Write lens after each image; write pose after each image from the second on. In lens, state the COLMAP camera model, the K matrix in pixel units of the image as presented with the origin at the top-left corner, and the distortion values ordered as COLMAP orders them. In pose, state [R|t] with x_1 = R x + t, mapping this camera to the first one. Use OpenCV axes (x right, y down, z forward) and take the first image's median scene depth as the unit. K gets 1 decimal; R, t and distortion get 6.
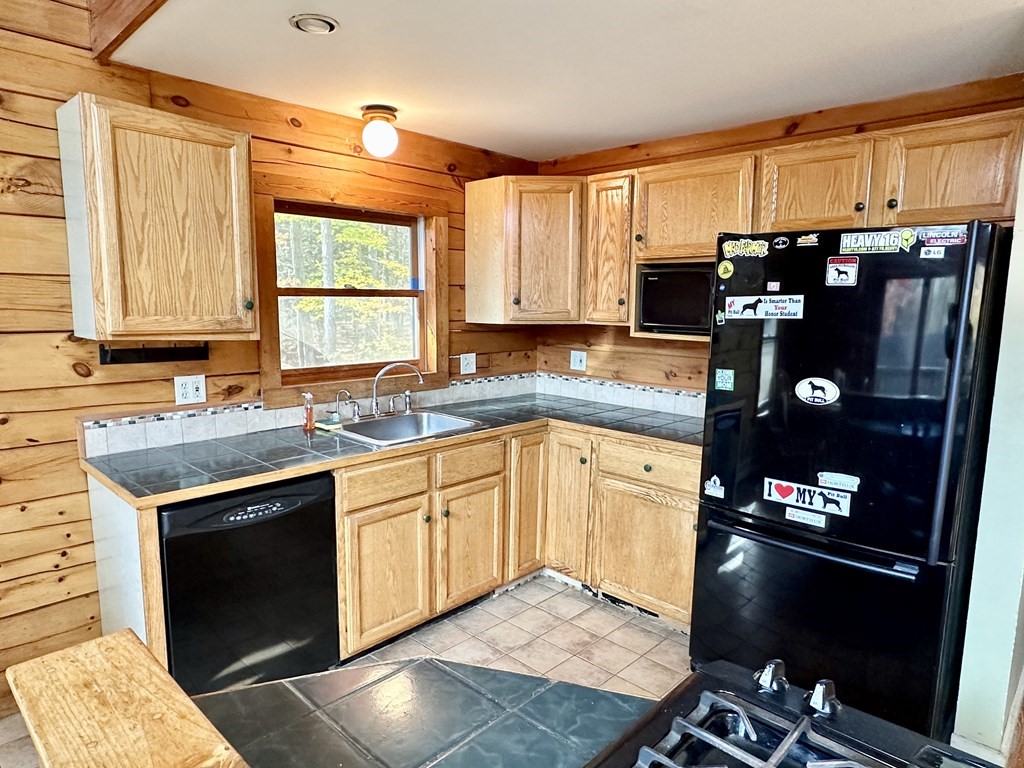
lens RADIAL K [[637.1, 0, 510.2], [0, 637.1, 389.9], [0, 0, 1]] dist [0.000048, 0.000181]
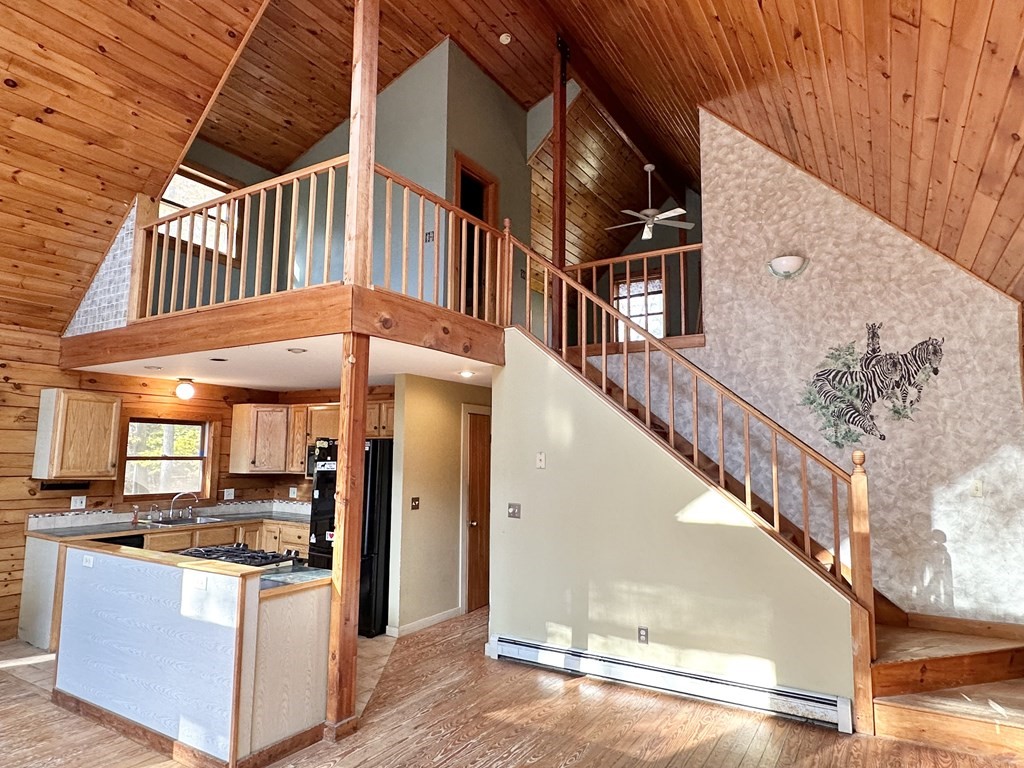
lens RADIAL K [[623.7, 0, 510.9], [0, 623.7, 386.6], [0, 0, 1]] dist [0.000647, 0.000853]
pose [[0.976188, 0.027038, 0.215235, 0.436986], [0.026666, 0.969720, -0.242758, 0.154889], [-0.215282, 0.242717, 0.945908, -1.313783]]
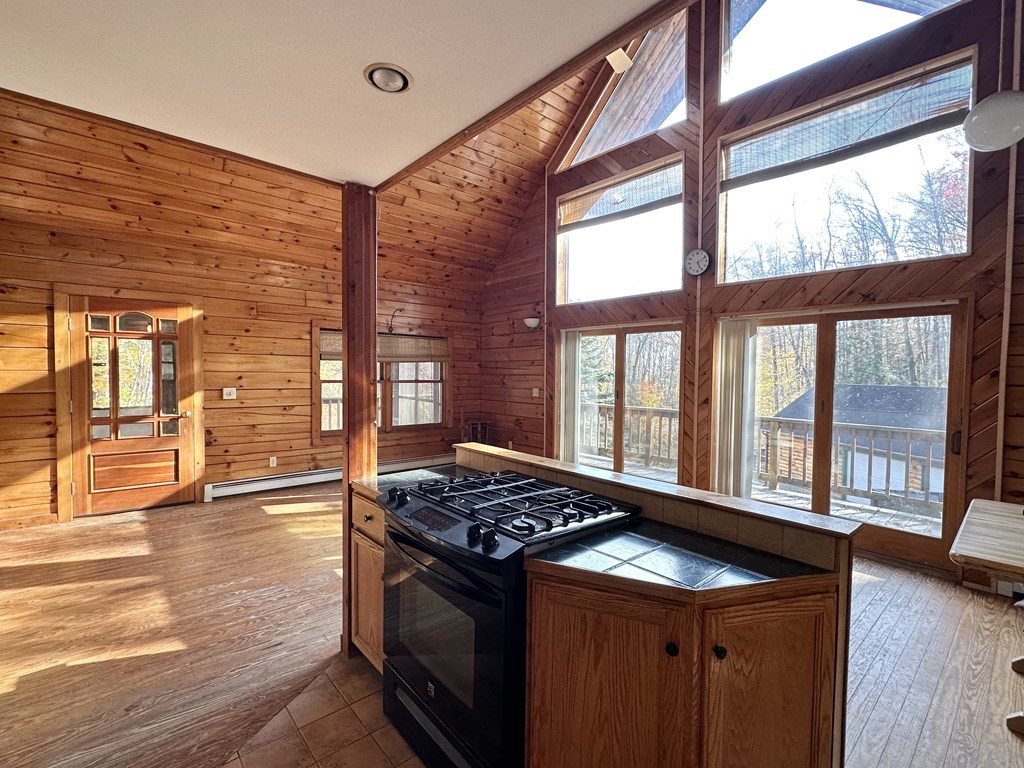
lens RADIAL K [[466.5, 0, 512.0], [0, 466.5, 384.0], [0, 0, 1]] dist [-0.002538, -0.000488]
pose [[-0.995985, -0.023073, 0.086497, 0.070976], [-0.008166, 0.985604, 0.168875, -0.086364], [-0.089148, 0.167490, -0.981835, 0.750847]]
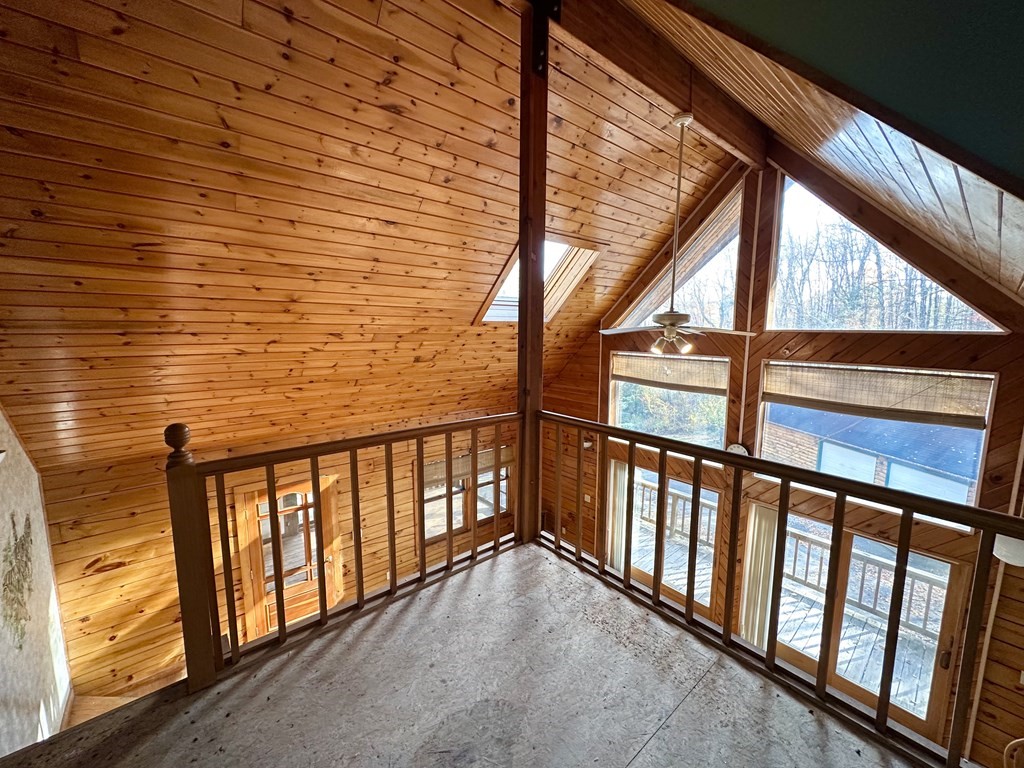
lens RADIAL K [[409.0, 0, 512.0], [0, 409.0, 384.0], [0, 0, 1]] dist [-0.000364, 0.000642]
pose [[-0.994485, -0.026735, 0.101414, 0.338882], [0.002222, 0.961378, 0.275222, -0.900164], [-0.104856, 0.273929, -0.956017, 0.733085]]
